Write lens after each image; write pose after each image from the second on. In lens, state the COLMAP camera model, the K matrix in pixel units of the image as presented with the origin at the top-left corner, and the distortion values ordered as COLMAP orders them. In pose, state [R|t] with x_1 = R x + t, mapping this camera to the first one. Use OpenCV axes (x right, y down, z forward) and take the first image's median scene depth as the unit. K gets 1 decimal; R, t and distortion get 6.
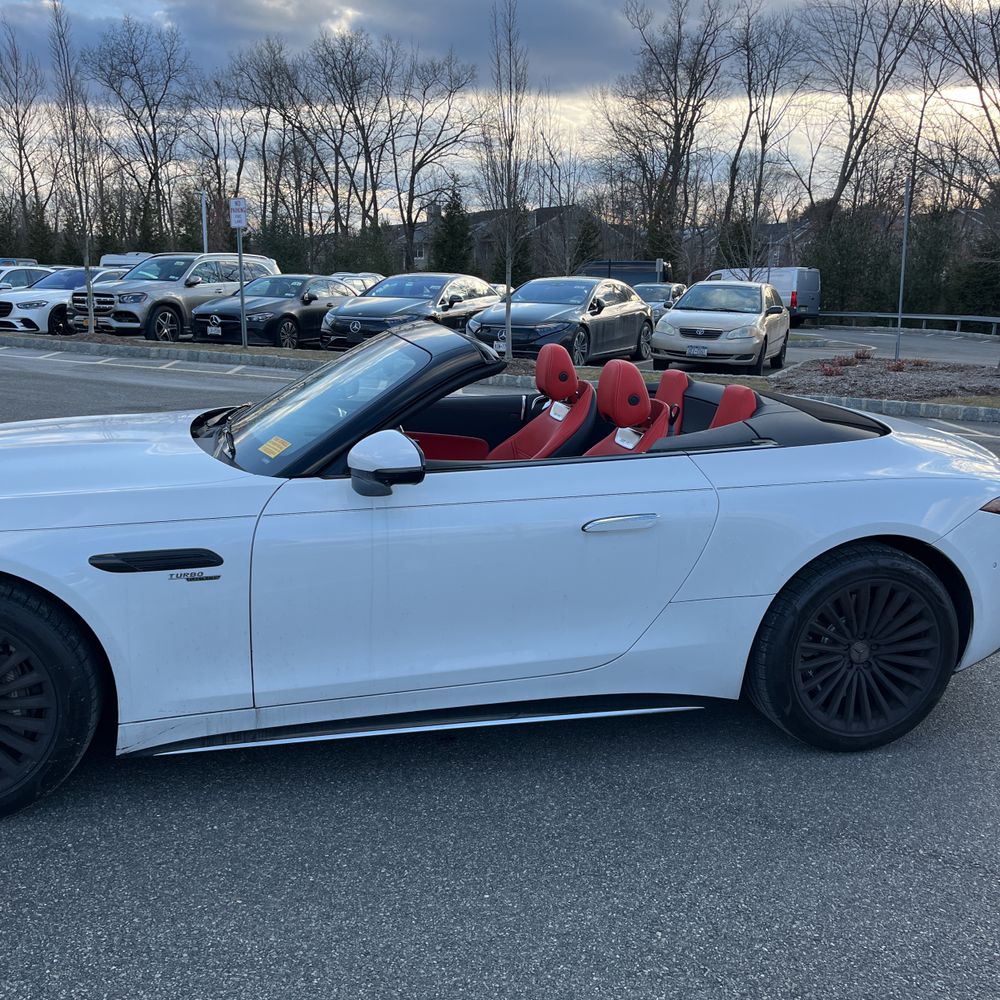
lens RADIAL K [[997.0, 0, 499.2], [0, 997.0, 498.9], [0, 0, 1]] dist [0.047959, -0.055575]
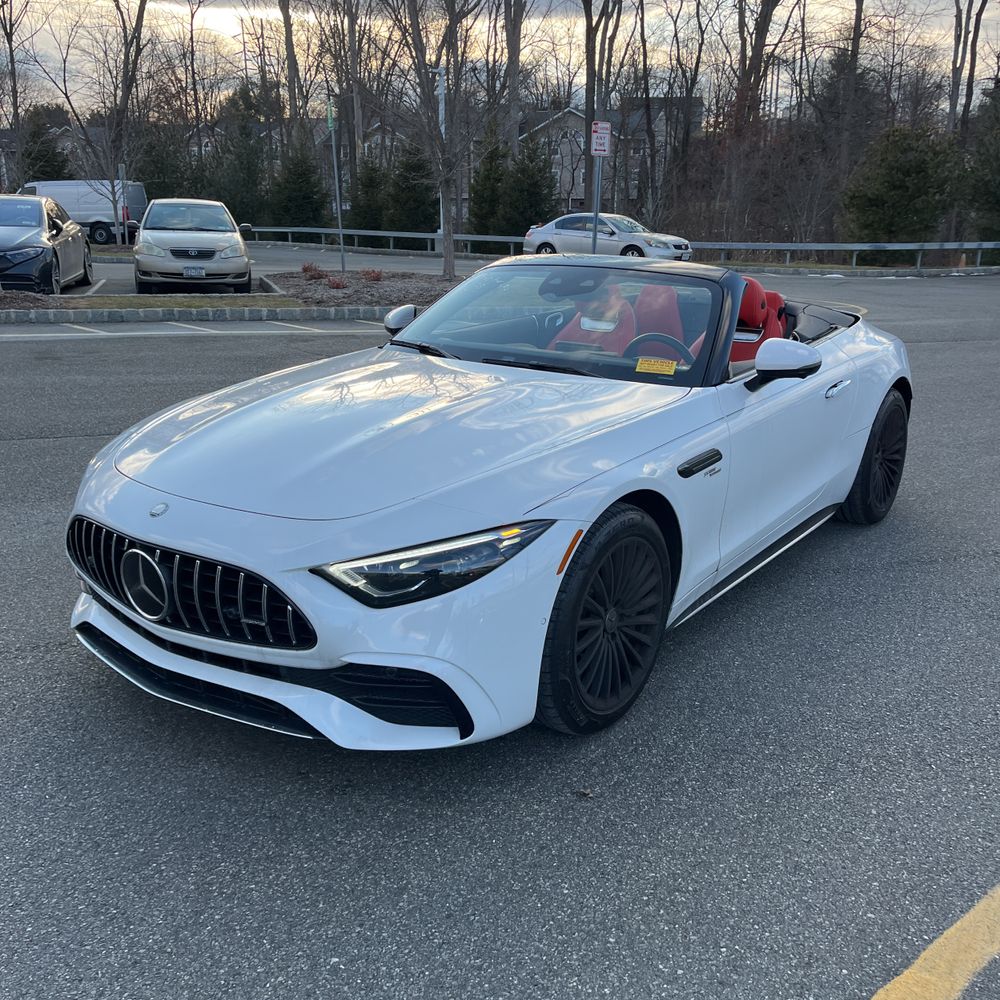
lens RADIAL K [[996.2, 0, 502.5], [0, 996.2, 486.9], [0, 0, 1]] dist [0.049028, -0.063102]
pose [[0.760860, -0.190081, 0.620452, -0.186746], [0.144813, 0.981761, 0.123186, -0.013781], [-0.632551, -0.003878, 0.774509, 0.030118]]
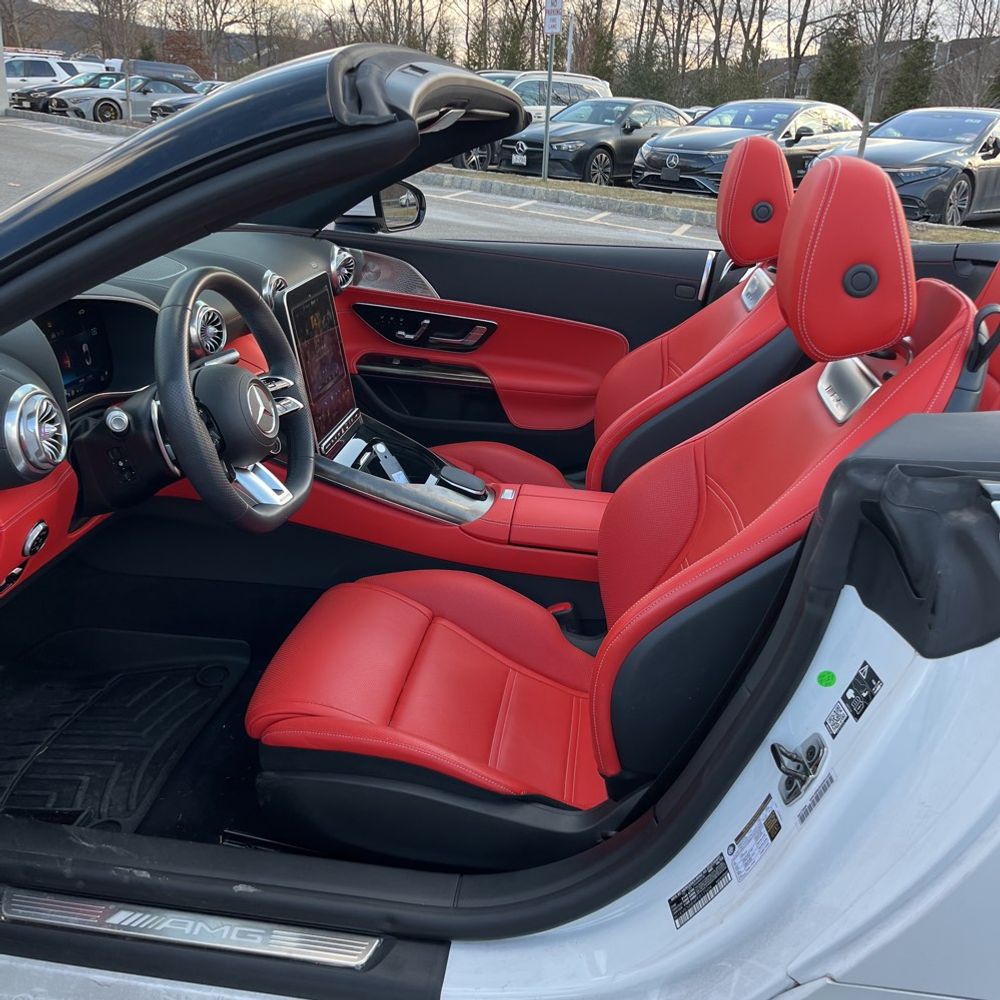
lens RADIAL K [[1002.4, 0, 517.5], [0, 1002.4, 495.9], [0, 0, 1]] dist [0.056328, -0.067976]
pose [[0.942472, 0.148886, -0.299299, 0.025239], [-0.105926, 0.982212, 0.155049, -0.012571], [0.317060, -0.114426, 0.941477, 0.117978]]
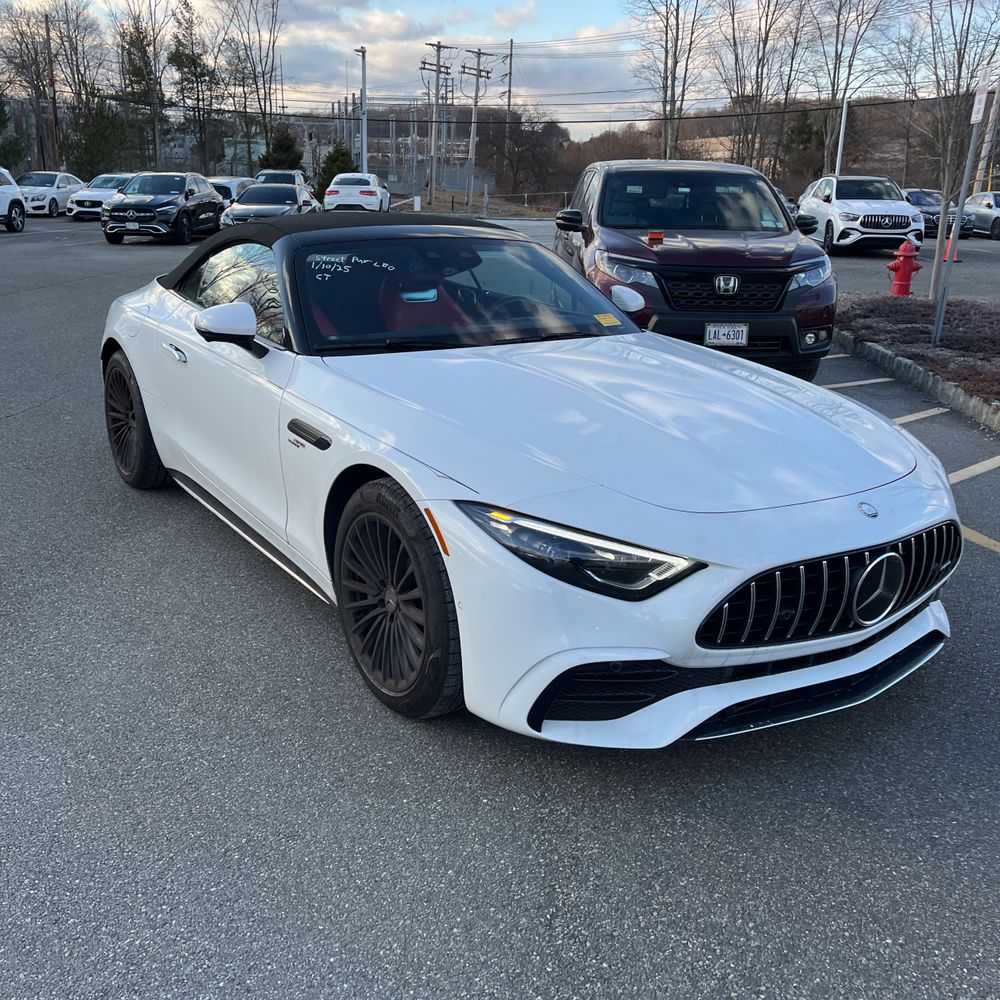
lens RADIAL K [[983.7, 0, 487.3], [0, 983.7, 498.2], [0, 0, 1]] dist [0.015189, 0.013295]
pose [[-0.341271, -0.318039, 0.884525, -0.236225], [0.167825, 0.905283, 0.390253, -0.062634], [-0.924862, 0.281627, -0.255572, 0.255757]]
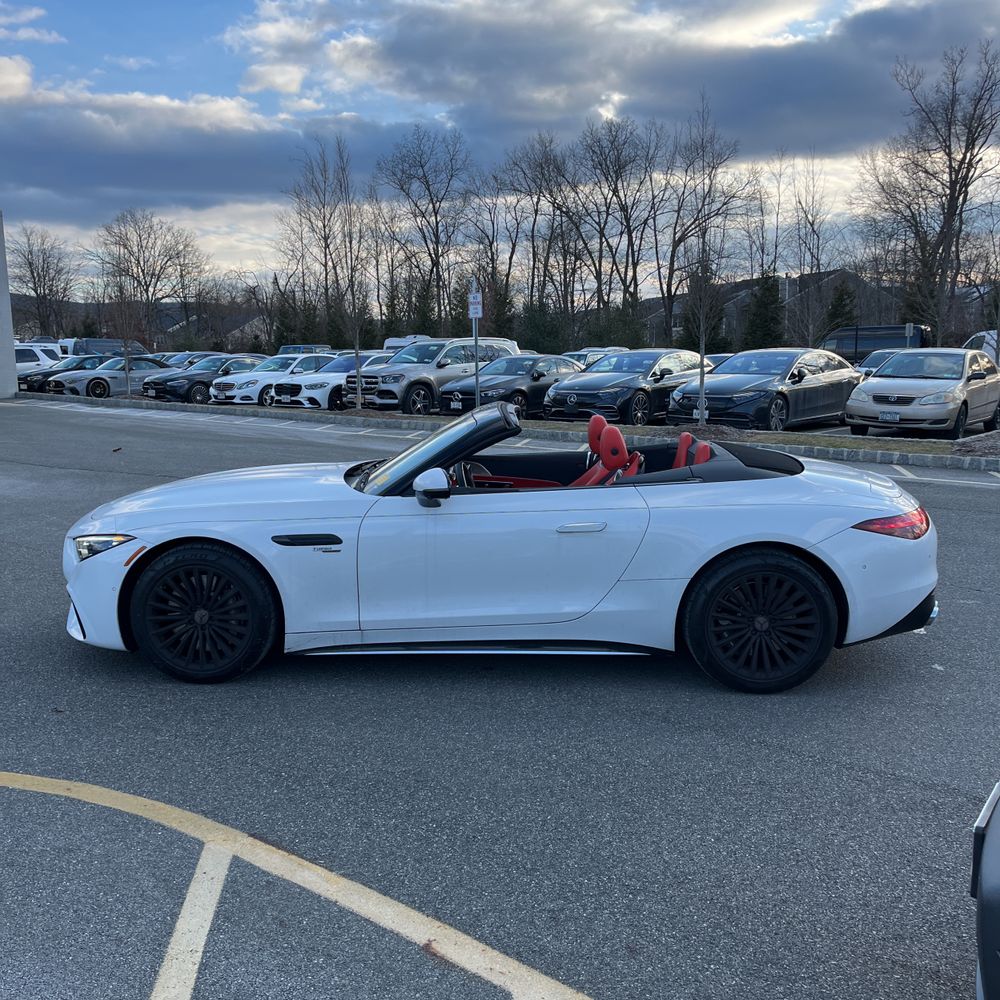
lens RADIAL K [[997.0, 0, 499.2], [0, 997.0, 498.9], [0, 0, 1]] dist [0.047959, -0.055575]
pose [[0.964911, 0.009016, -0.262424, 0.066324], [-0.026749, 0.997586, -0.064081, 0.013433], [0.261213, 0.068852, 0.962823, -0.091611]]
